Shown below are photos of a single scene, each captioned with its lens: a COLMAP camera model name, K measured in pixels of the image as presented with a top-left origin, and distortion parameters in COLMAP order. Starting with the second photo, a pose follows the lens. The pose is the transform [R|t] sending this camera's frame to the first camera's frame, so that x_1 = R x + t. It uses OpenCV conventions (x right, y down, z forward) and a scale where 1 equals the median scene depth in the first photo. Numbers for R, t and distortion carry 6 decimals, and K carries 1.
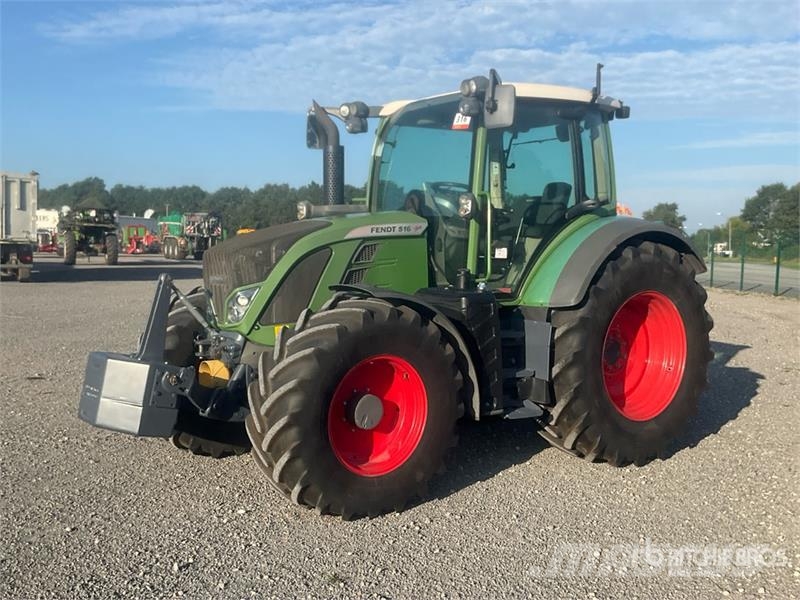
lens RADIAL K [[861.1, 0, 400.0], [0, 861.1, 300.0], [0, 0, 1]] dist [0.110198, -0.240190]
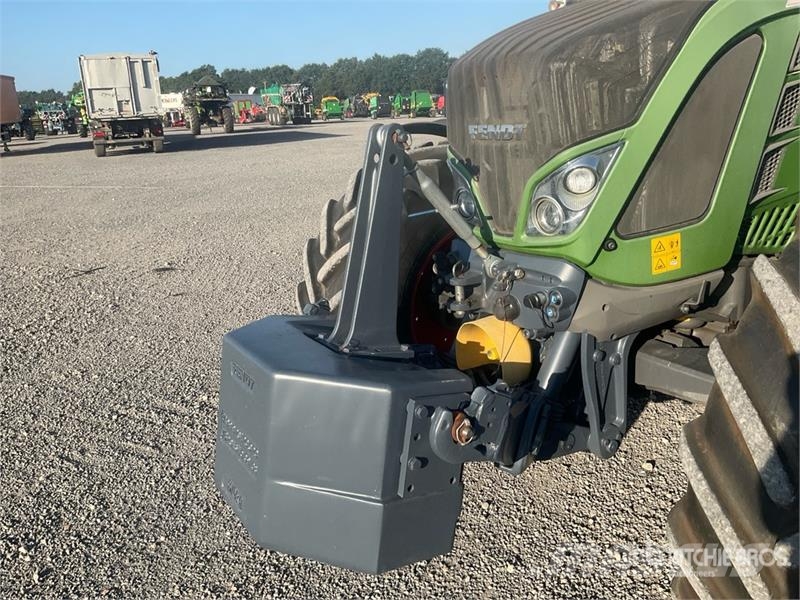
lens RADIAL K [[651.7, 0, 404.7], [0, 651.7, 300.7], [0, 0, 1]] dist [0.040493, -0.060080]
pose [[0.995526, -0.049394, -0.080553, -0.236909], [0.066431, 0.972115, 0.224899, -0.018364], [0.067198, -0.229244, 0.971047, 0.684139]]
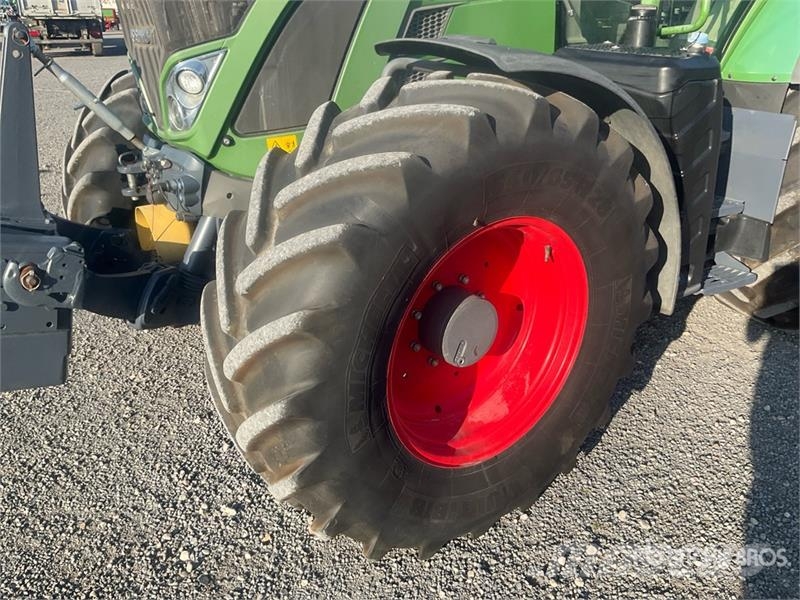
lens RADIAL K [[651.7, 0, 404.7], [0, 651.7, 300.7], [0, 0, 1]] dist [0.040493, -0.060080]
pose [[0.999363, -0.003617, -0.035500, -0.055186], [0.015306, 0.942128, 0.334905, -0.004940], [0.032234, -0.335235, 0.941583, 0.628097]]
